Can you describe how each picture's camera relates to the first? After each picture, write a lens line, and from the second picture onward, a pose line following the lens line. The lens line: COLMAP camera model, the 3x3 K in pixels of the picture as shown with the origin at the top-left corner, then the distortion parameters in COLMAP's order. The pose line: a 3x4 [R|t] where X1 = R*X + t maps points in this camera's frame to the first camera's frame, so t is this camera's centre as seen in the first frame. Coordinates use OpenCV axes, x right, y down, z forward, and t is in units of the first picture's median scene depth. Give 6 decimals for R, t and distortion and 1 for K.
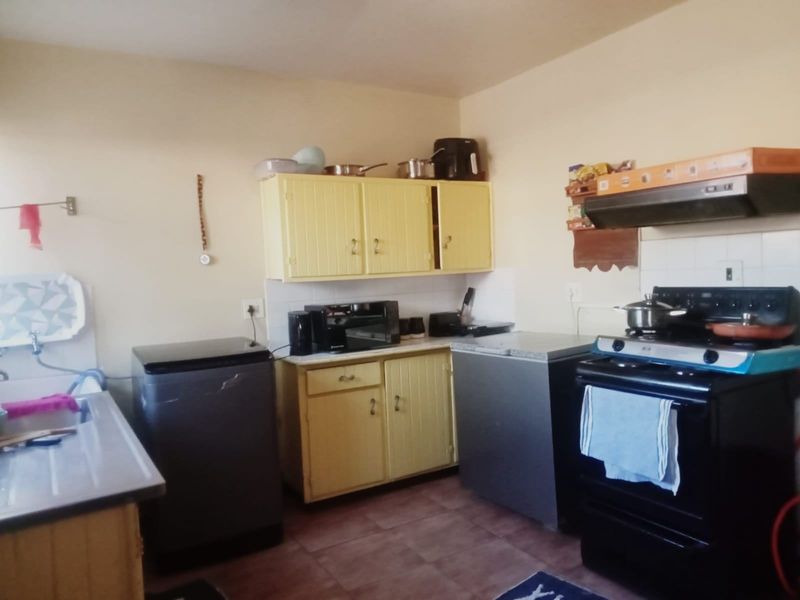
lens RADIAL K [[585.6, 0, 404.1], [0, 585.6, 298.3], [0, 0, 1]] dist [-0.001162, 0.000125]
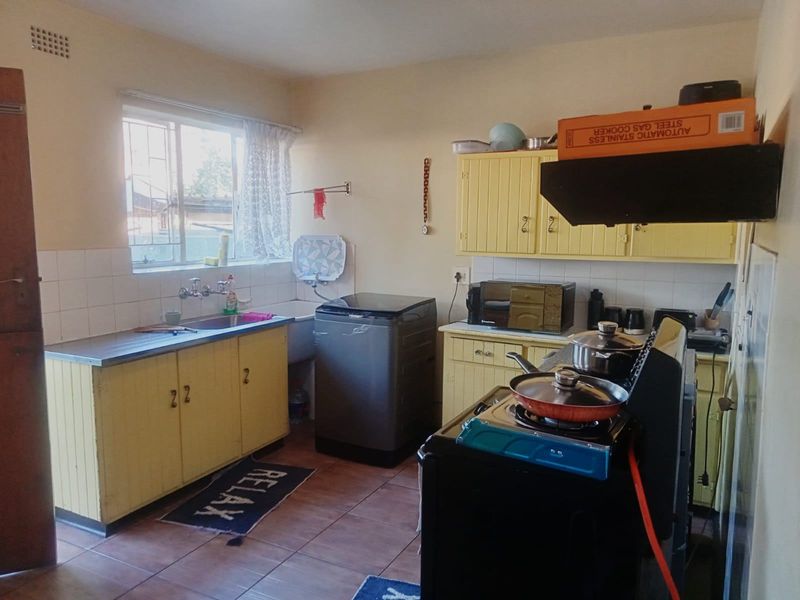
lens RADIAL K [[585.6, 0, 404.1], [0, 585.6, 298.3], [0, 0, 1]] dist [-0.001162, 0.000125]
pose [[0.504832, 0.151291, -0.849856, 0.685298], [-0.081517, 0.988477, 0.127545, -0.077919], [0.859360, 0.004888, 0.511348, 0.348752]]
